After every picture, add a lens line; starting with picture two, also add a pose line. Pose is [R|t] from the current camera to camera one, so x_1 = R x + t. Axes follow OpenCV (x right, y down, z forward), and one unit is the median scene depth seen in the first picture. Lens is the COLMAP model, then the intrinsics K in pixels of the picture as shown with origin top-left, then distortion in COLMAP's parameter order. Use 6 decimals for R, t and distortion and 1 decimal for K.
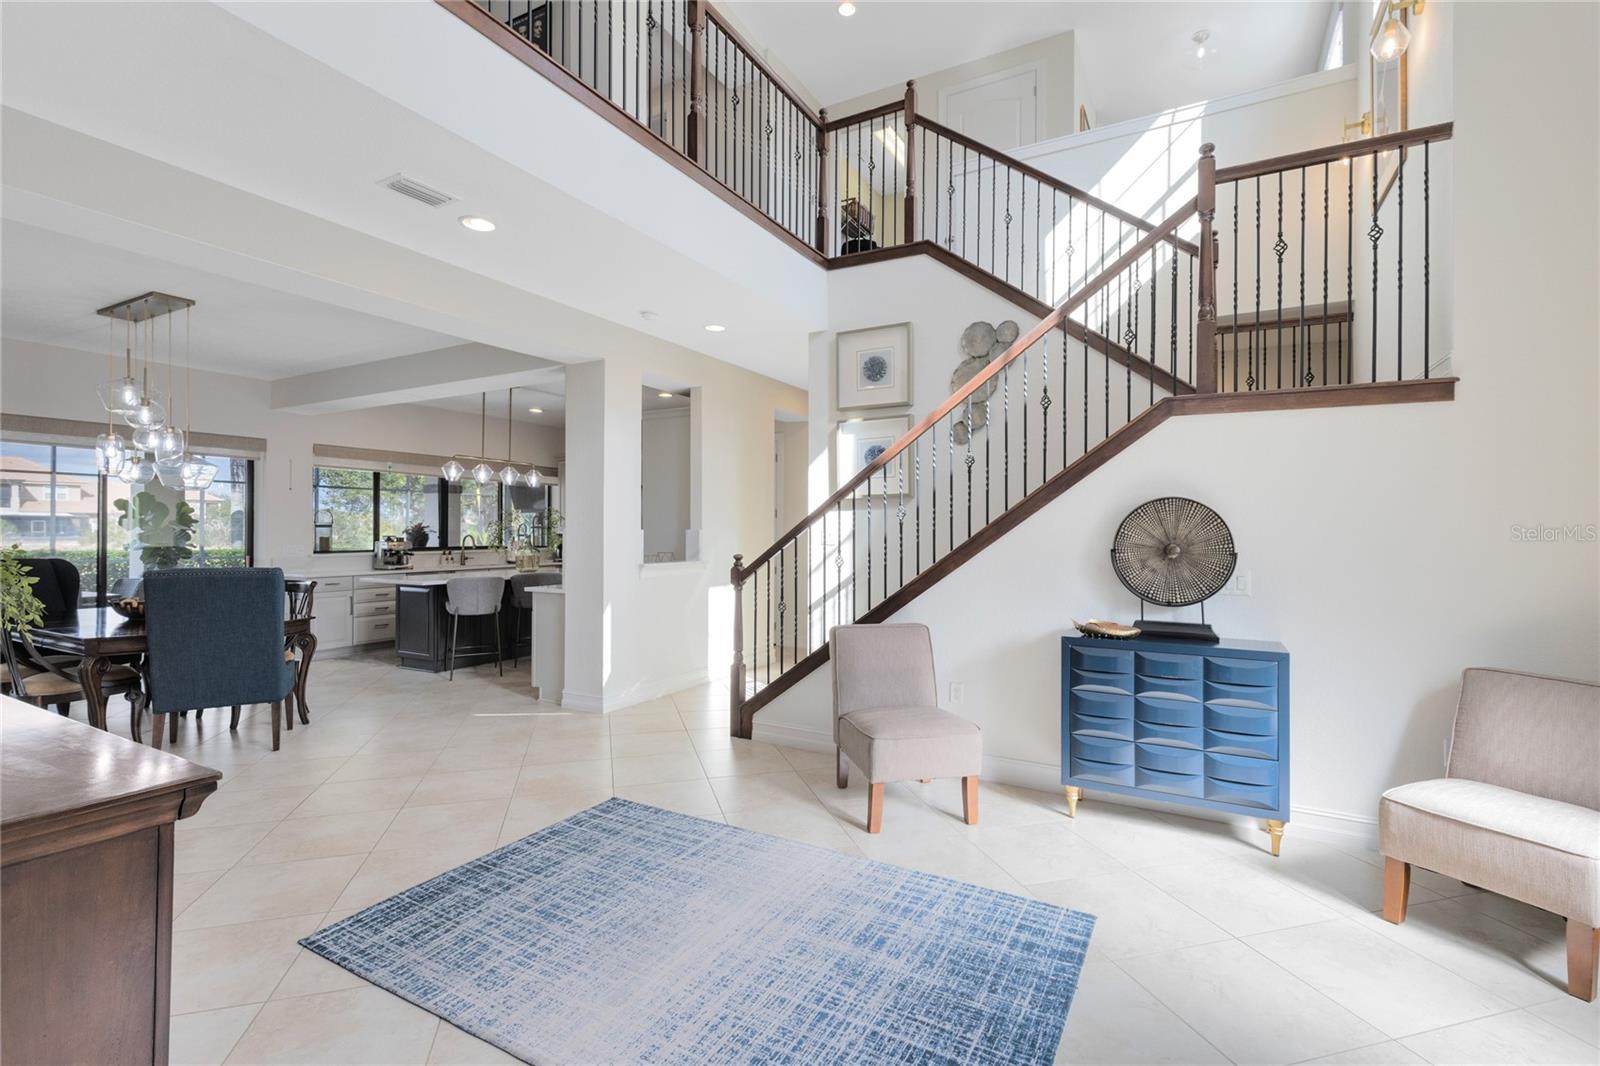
lens RADIAL K [[731.9, 0, 796.4], [0, 731.9, 524.4], [0, 0, 1]] dist [0.000301, 0.000056]
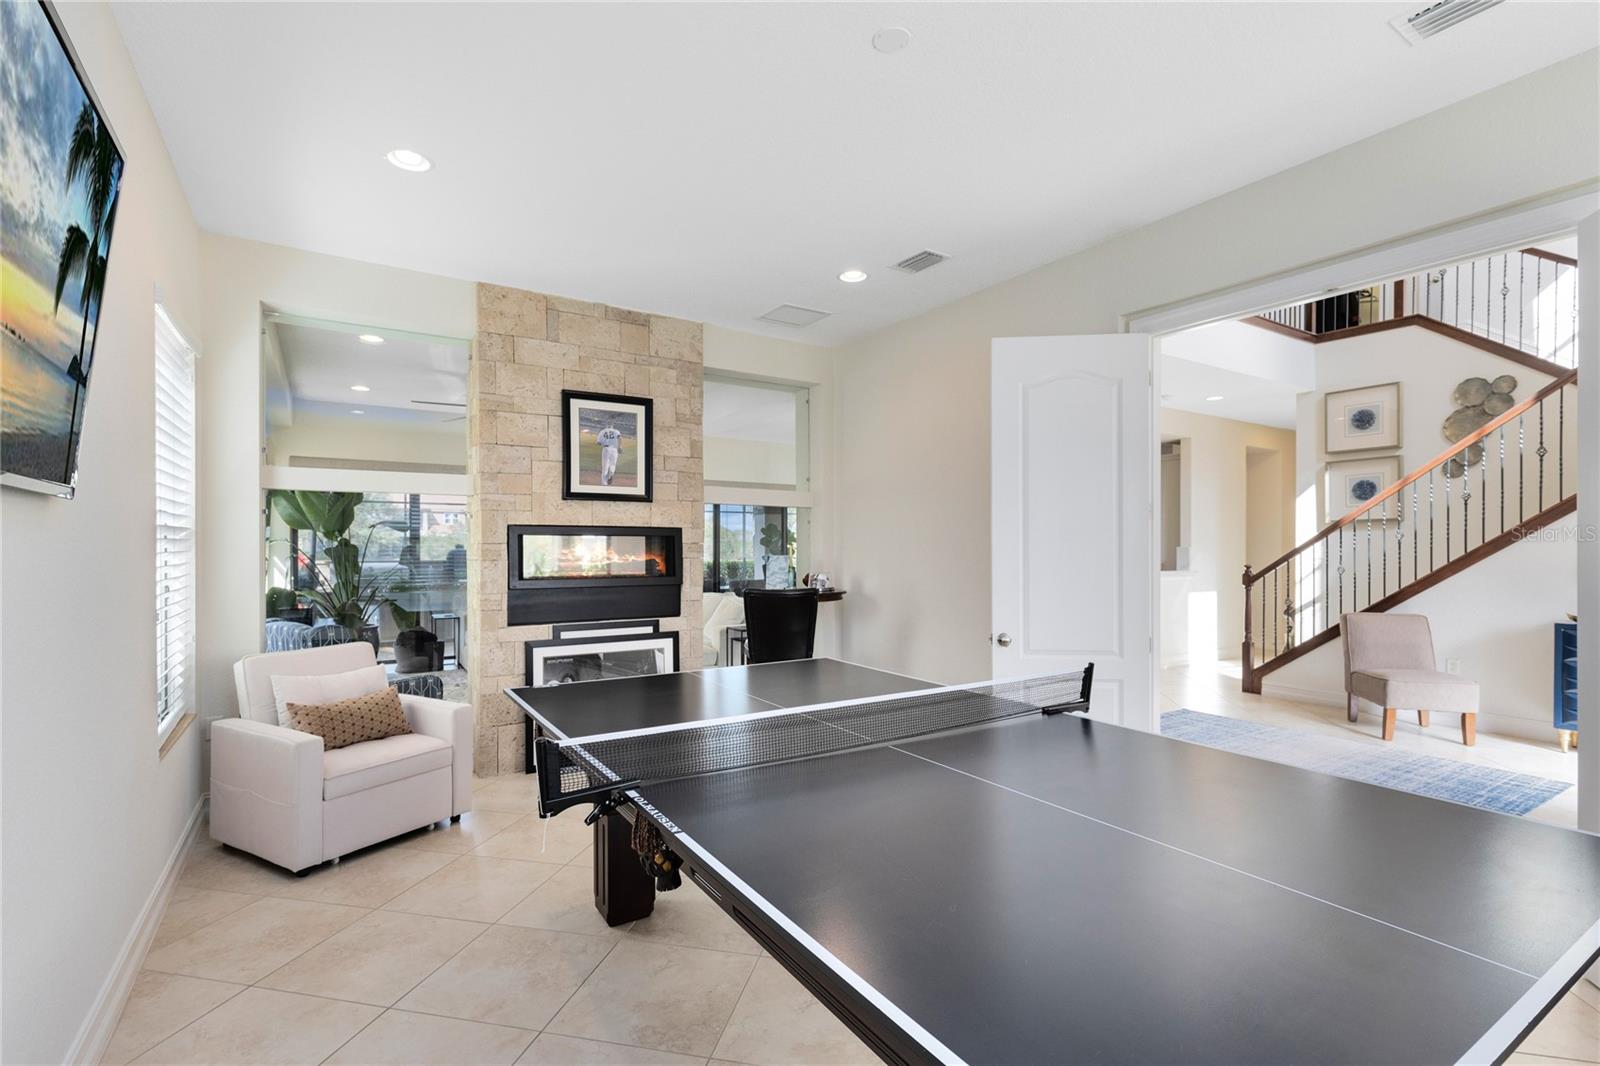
lens RADIAL K [[729.1, 0, 794.4], [0, 729.1, 544.6], [0, 0, 1]] dist [0.000388, 0.000118]
pose [[0.880087, -0.000646, -0.474813, -0.180989], [0.002595, 0.999991, 0.003450, -0.004409], [0.474806, -0.004268, 0.880080, -0.652084]]
